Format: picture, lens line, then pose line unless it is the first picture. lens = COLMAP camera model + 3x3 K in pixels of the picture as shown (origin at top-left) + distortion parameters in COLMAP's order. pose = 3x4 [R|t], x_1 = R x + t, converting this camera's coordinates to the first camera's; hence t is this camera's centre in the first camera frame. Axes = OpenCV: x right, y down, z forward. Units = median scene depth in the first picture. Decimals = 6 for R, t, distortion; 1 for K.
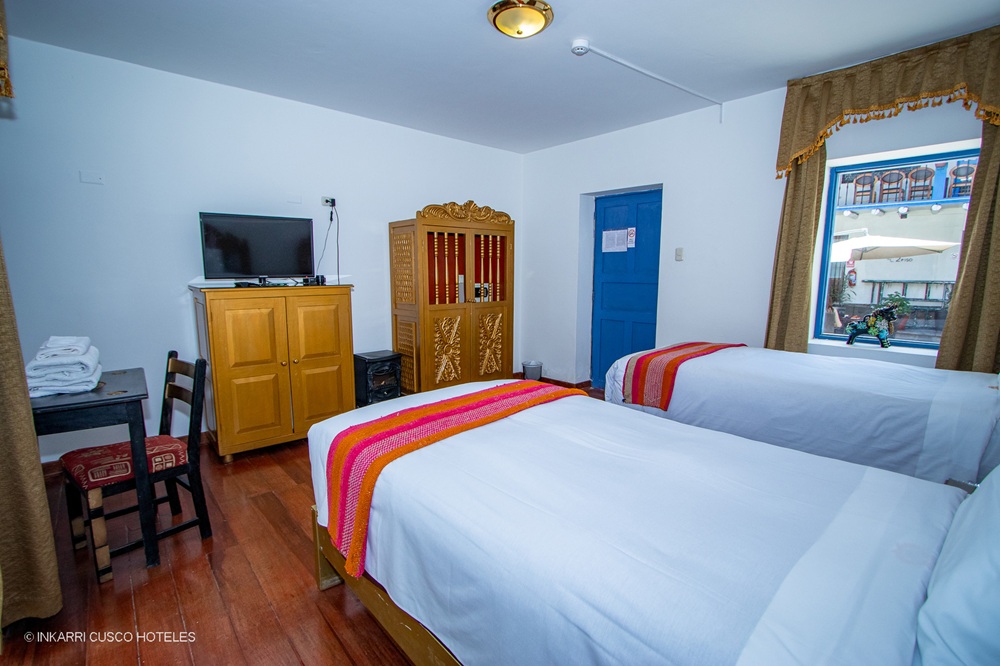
lens RADIAL K [[471.8, 0, 493.3], [0, 471.8, 343.7], [0, 0, 1]] dist [-0.018089, -0.000184]
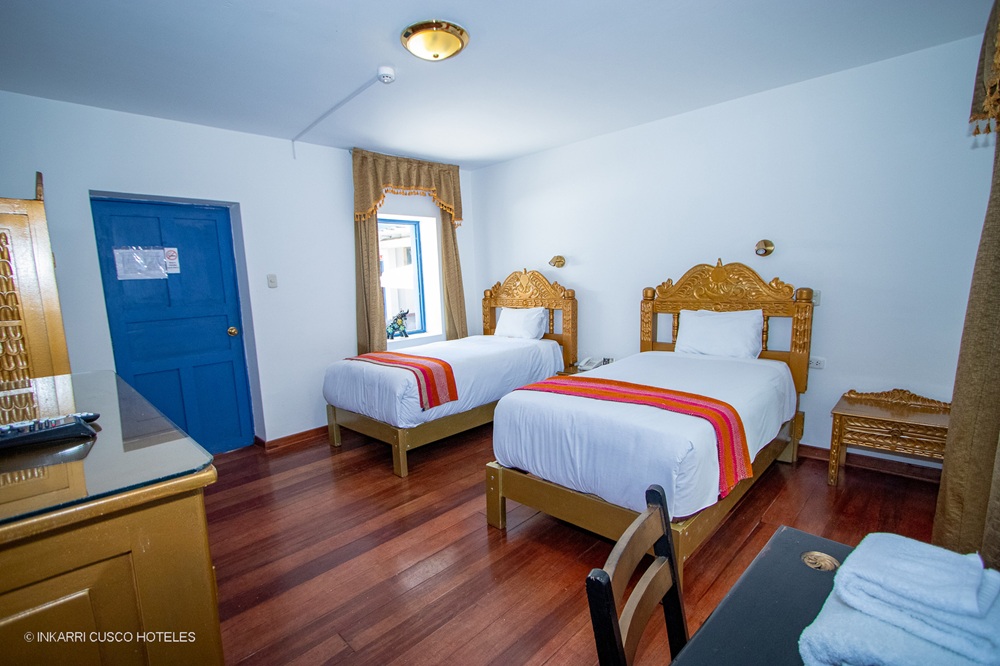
lens RADIAL K [[471.8, 0, 492.6], [0, 471.8, 333.8], [0, 0, 1]] dist [-0.018089, -0.000184]
pose [[-0.073248, -0.123480, 0.989640, -0.498501], [0.191020, 0.972197, 0.135442, -0.106365], [-0.978849, 0.198961, -0.047625, 0.517311]]
